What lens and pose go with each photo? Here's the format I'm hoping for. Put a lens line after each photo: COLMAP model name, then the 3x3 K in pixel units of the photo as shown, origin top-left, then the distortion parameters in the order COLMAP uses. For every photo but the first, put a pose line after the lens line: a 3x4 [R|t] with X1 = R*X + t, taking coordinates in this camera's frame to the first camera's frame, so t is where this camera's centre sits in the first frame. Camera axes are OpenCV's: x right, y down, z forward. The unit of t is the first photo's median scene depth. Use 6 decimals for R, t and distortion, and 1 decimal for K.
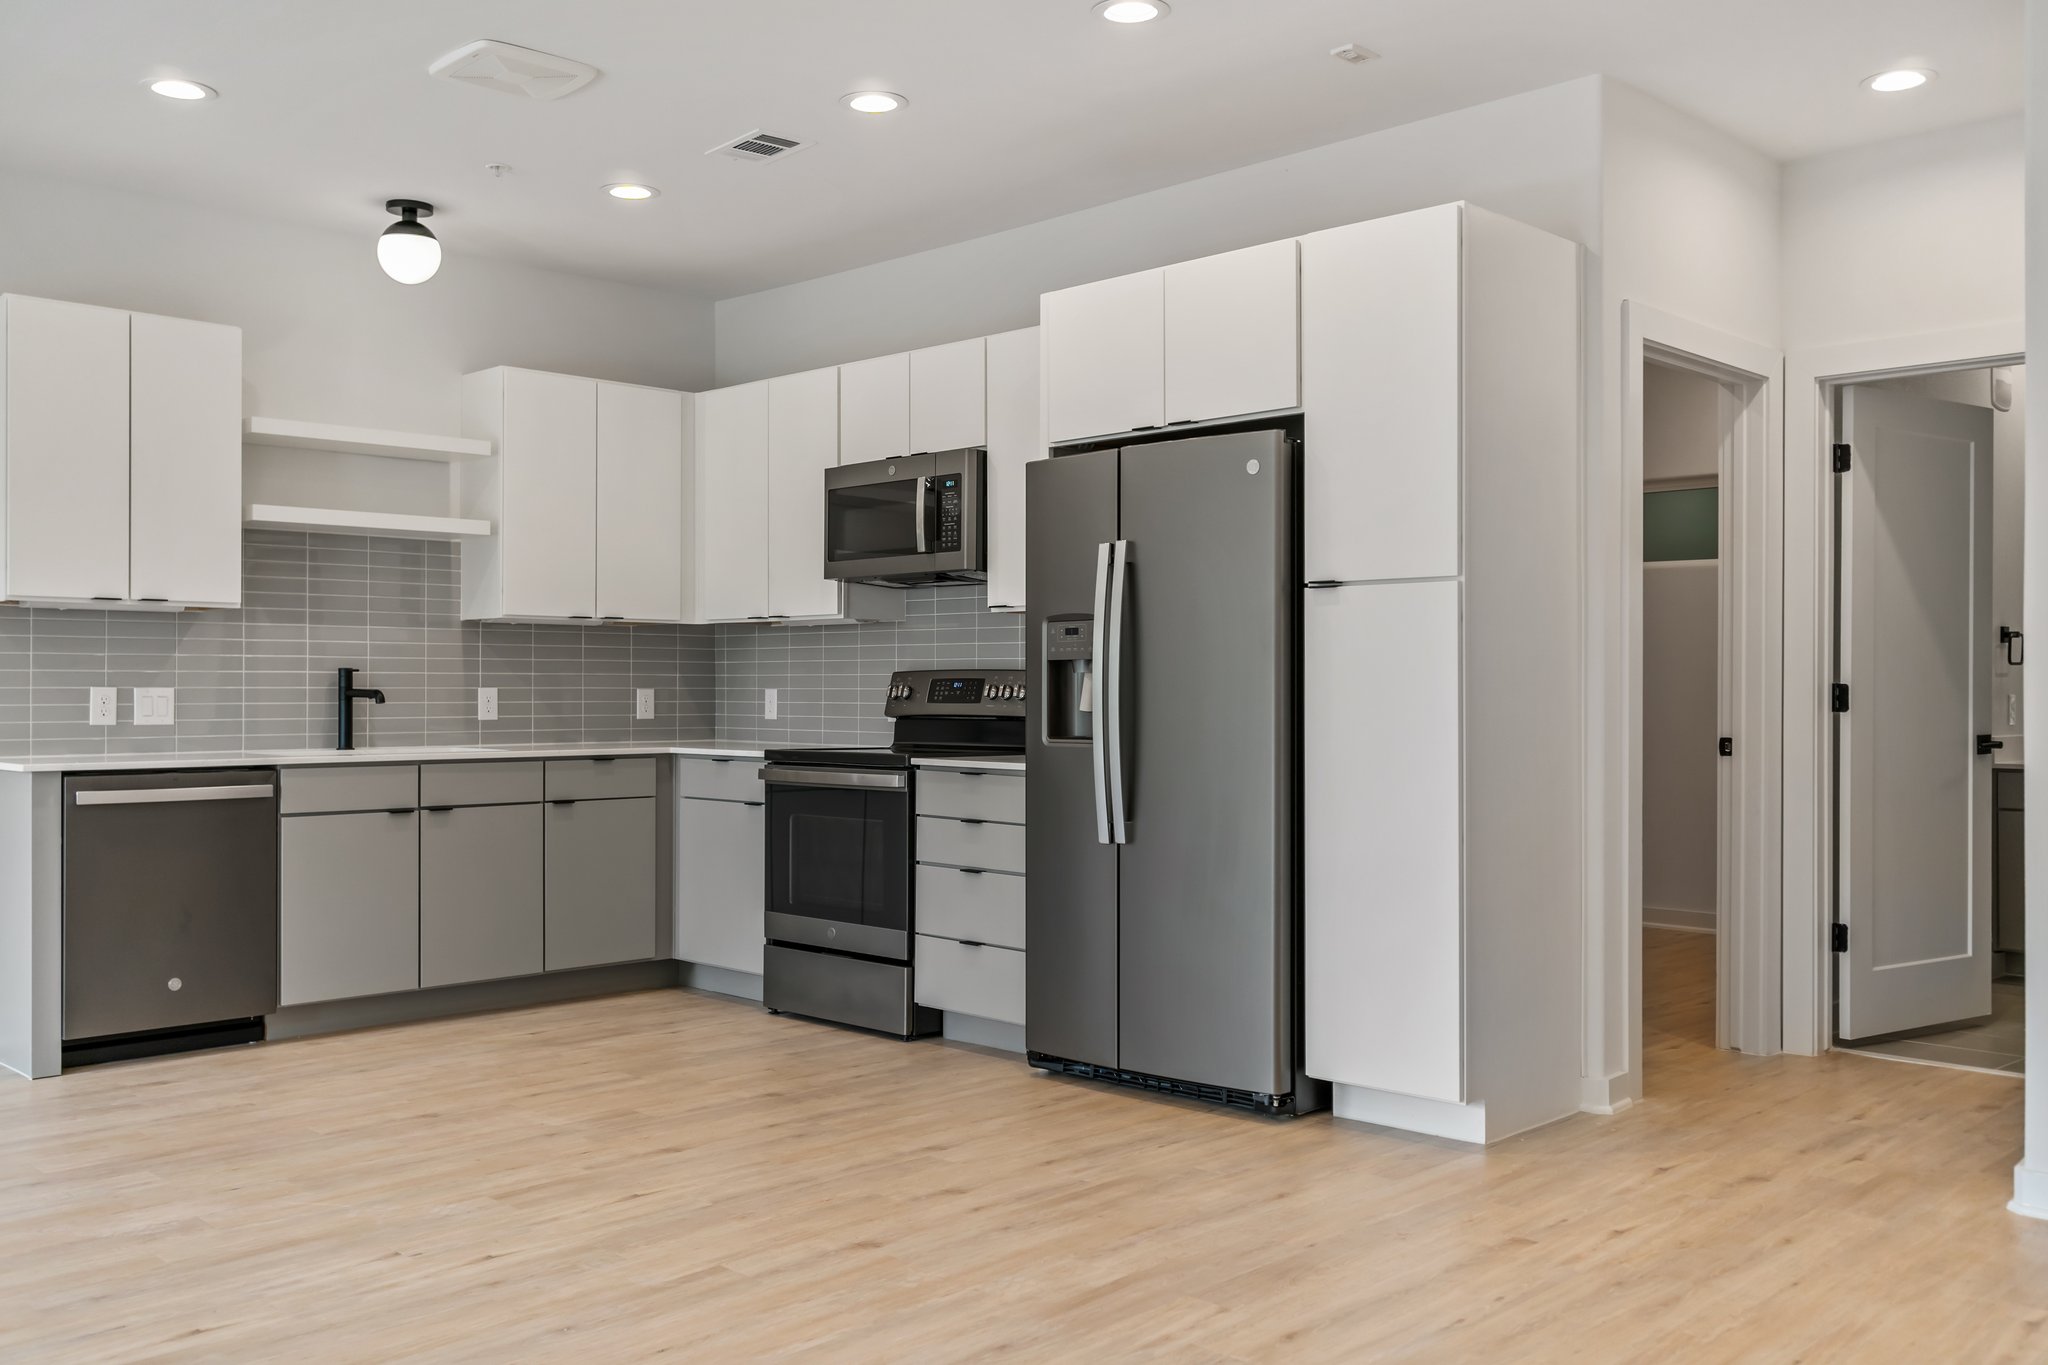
lens RADIAL K [[1748.8, 0, 1024.0], [0, 1748.8, 682.5], [0, 0, 1]] dist [-0.003892, -0.000950]
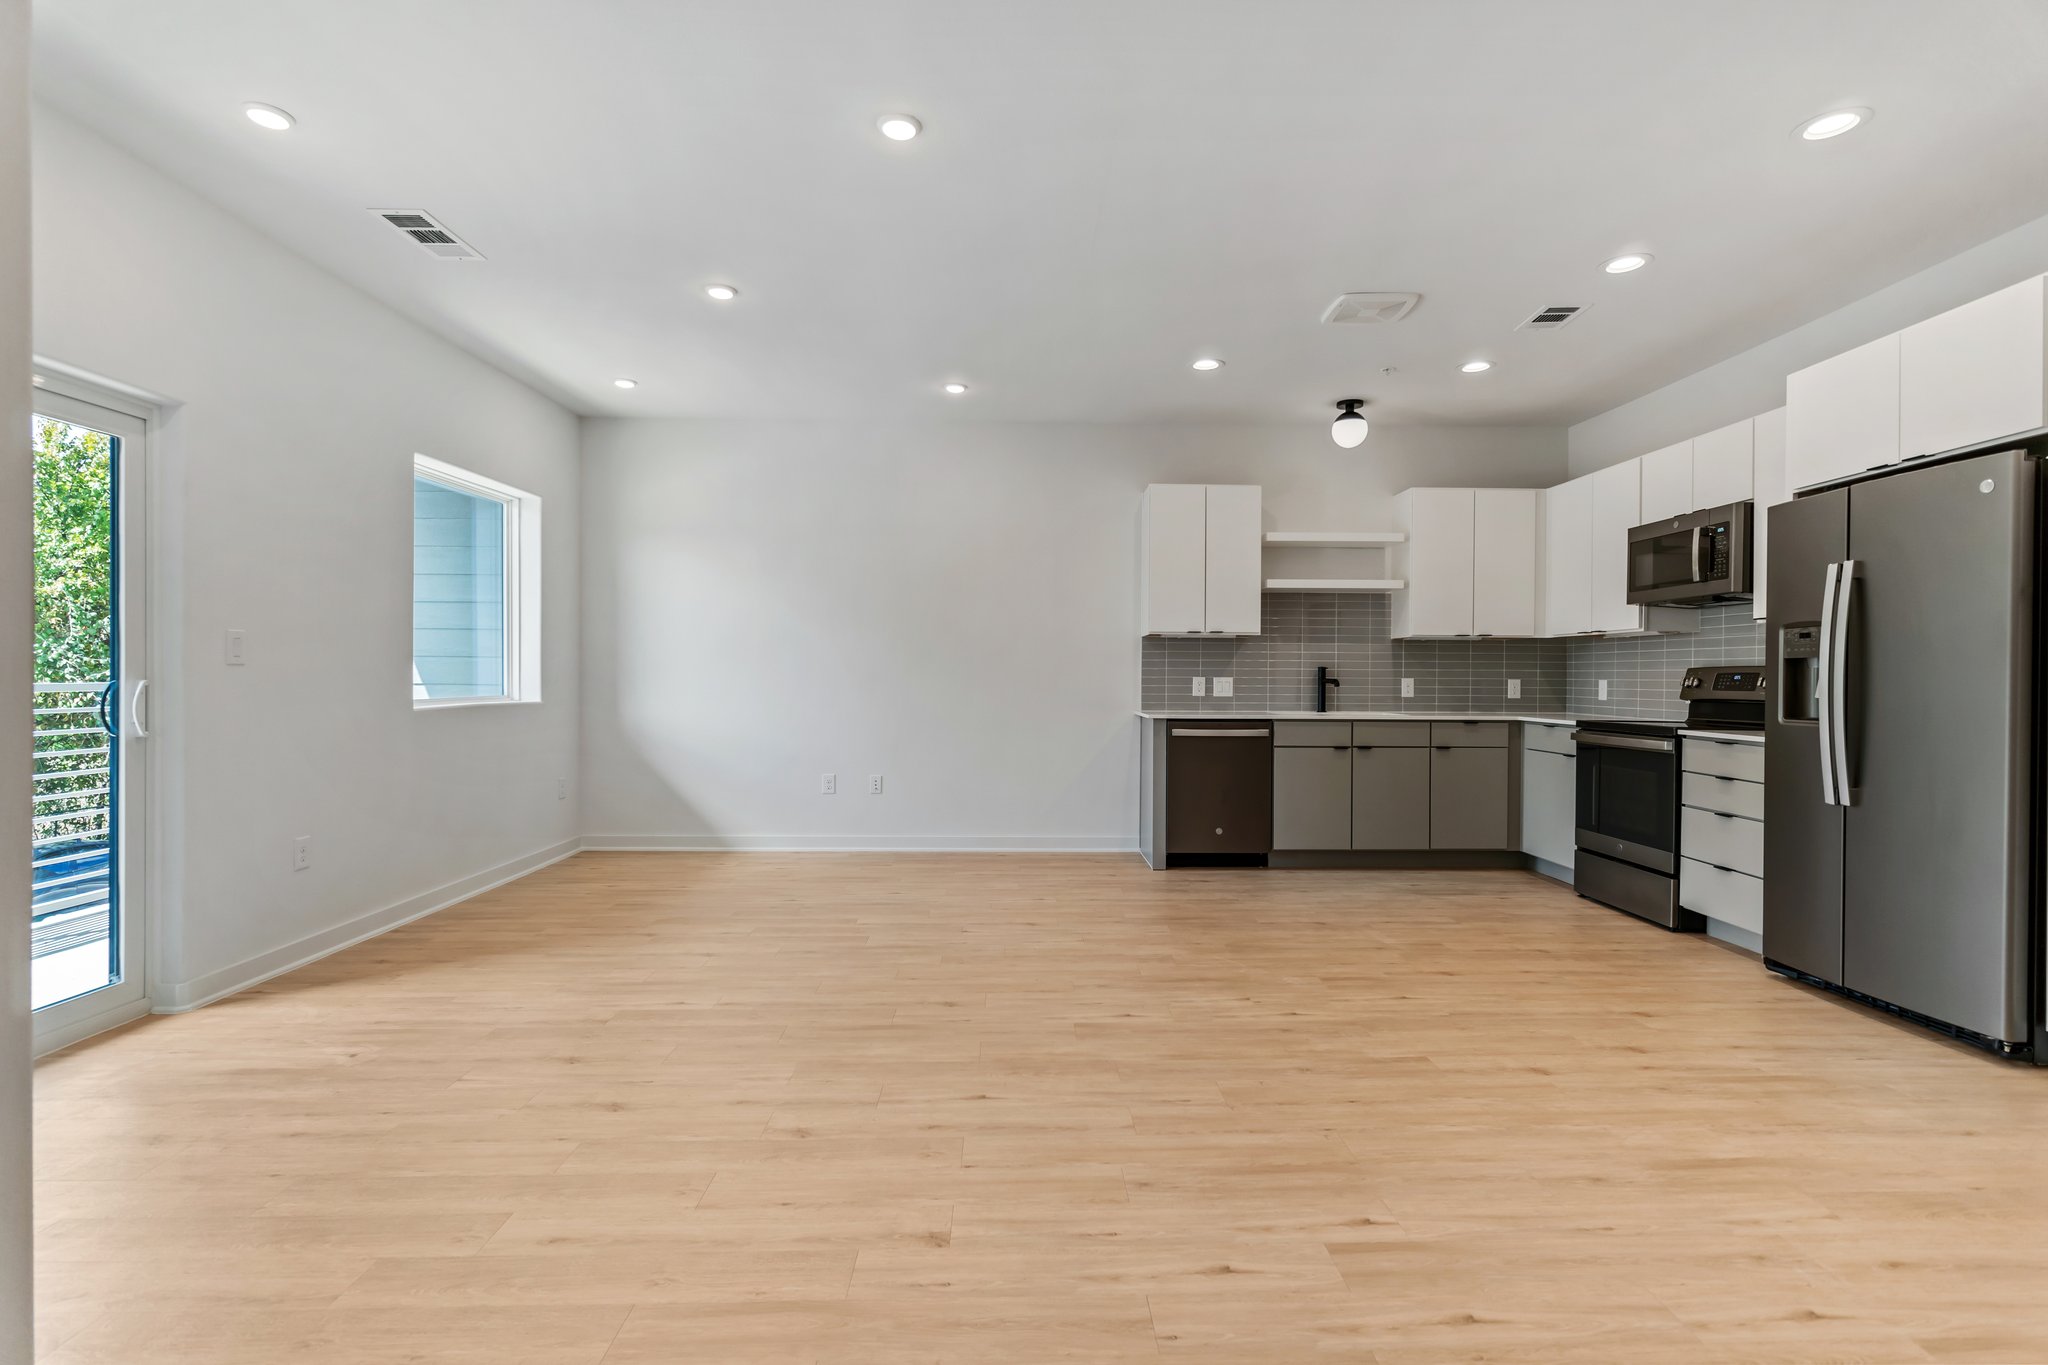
lens RADIAL K [[951.3, 0, 1048.5], [0, 951.3, 682.2], [0, 0, 1]] dist [-0.000571, -0.000728]
pose [[0.722808, 0.006988, -0.691014, 0.103782], [-0.002606, 0.999969, 0.007387, 0.001148], [0.691044, -0.003539, 0.722804, 0.114306]]
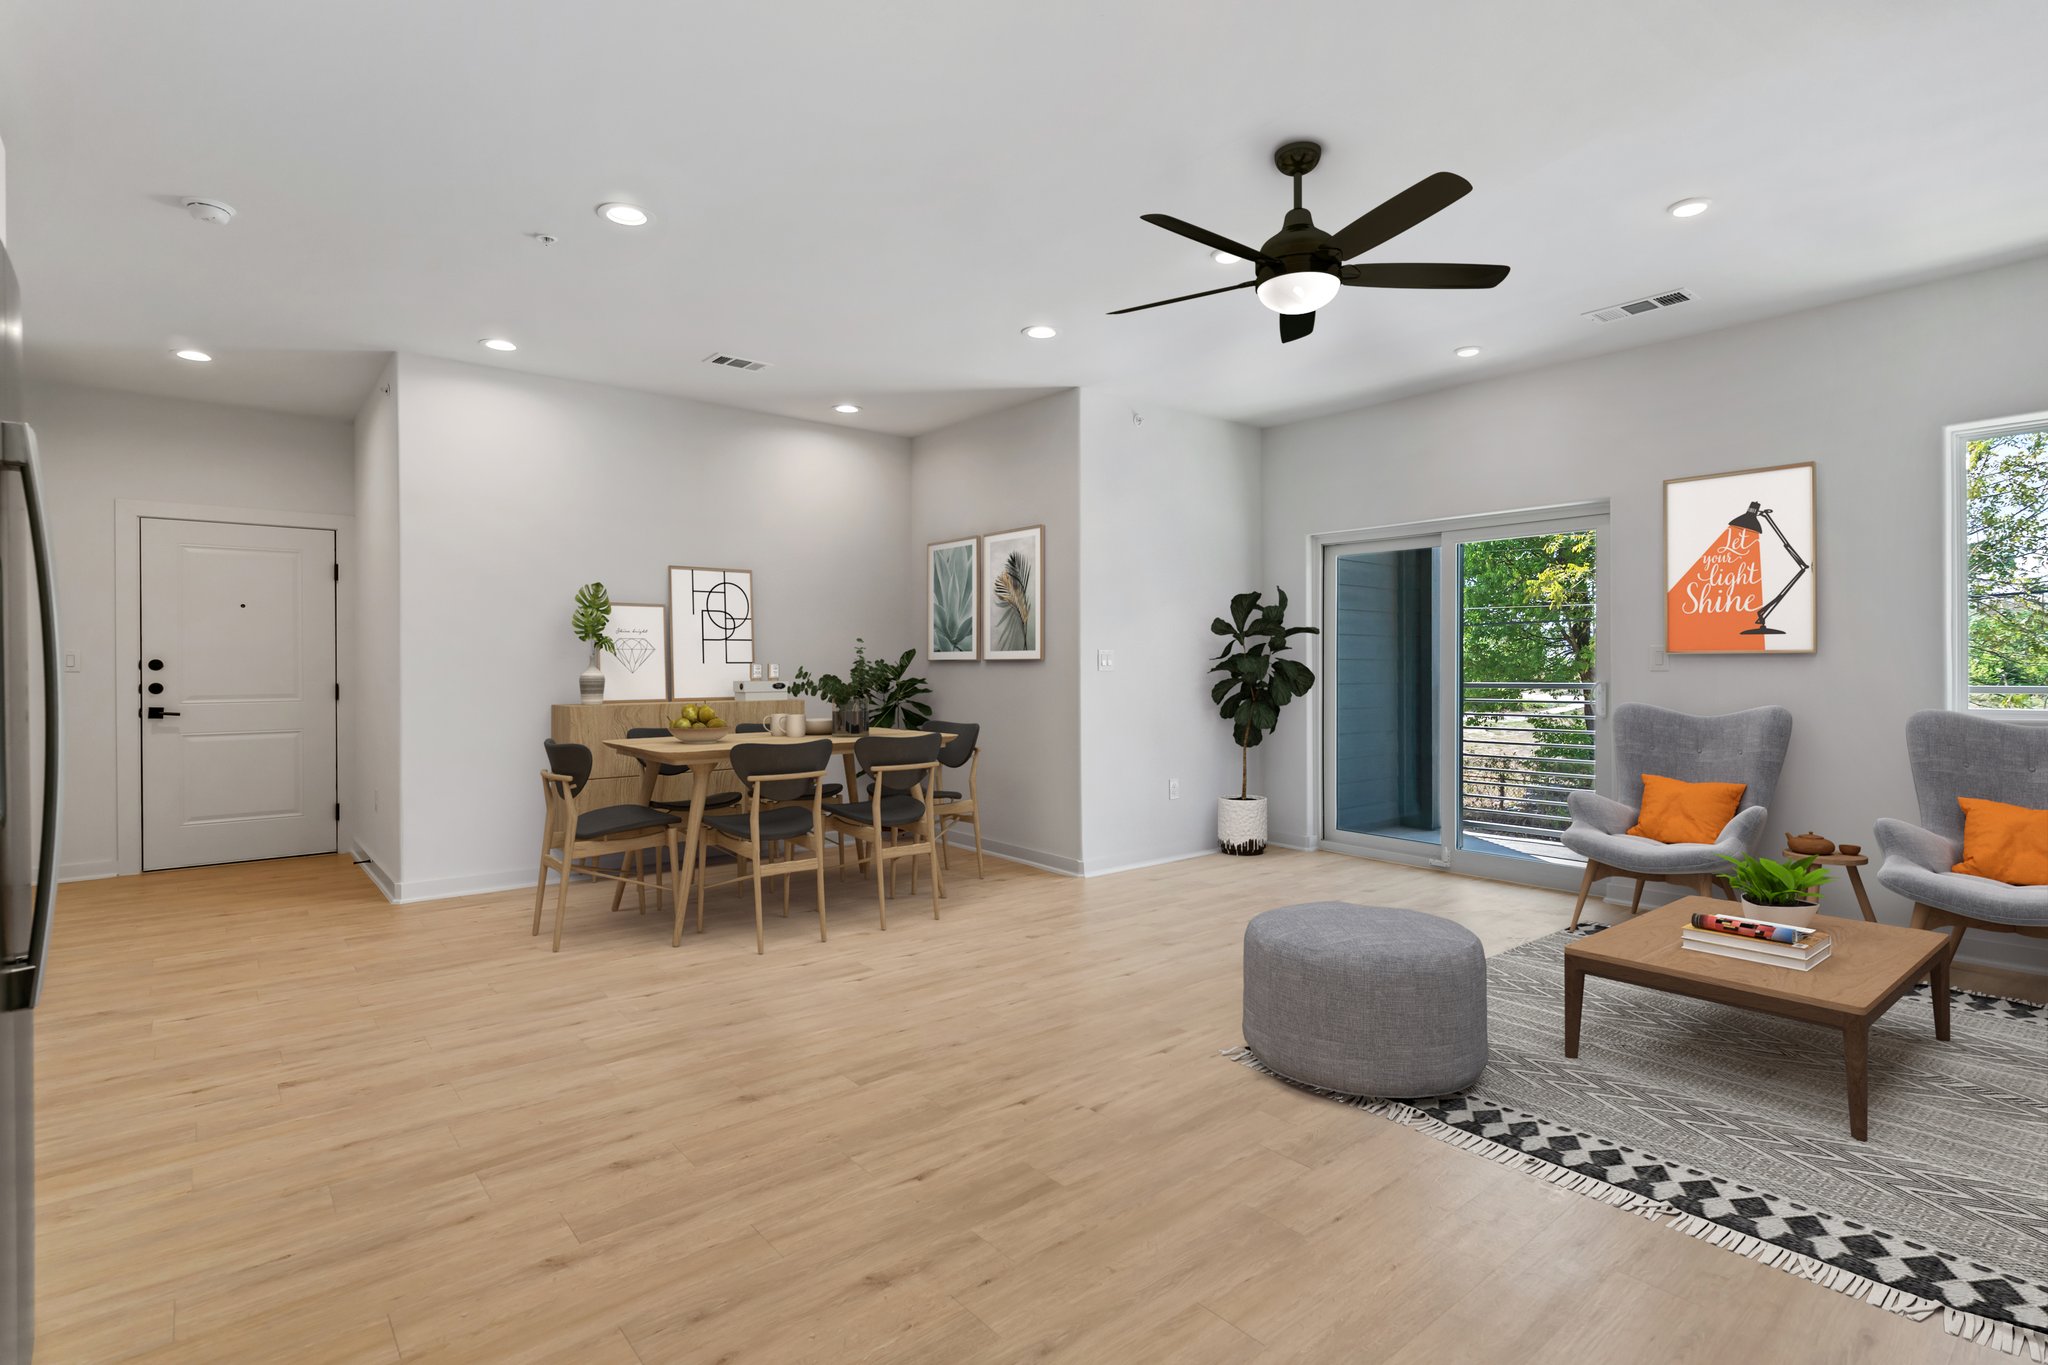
lens RADIAL K [[988.1, 0, 1010.7], [0, 988.1, 674.1], [0, 0, 1]] dist [0.000926, 0.000127]
pose [[-0.993650, 0.001671, 0.112506, -0.255027], [0.002090, 0.999991, 0.003608, -0.004843], [-0.112499, 0.003820, -0.993645, 1.173589]]
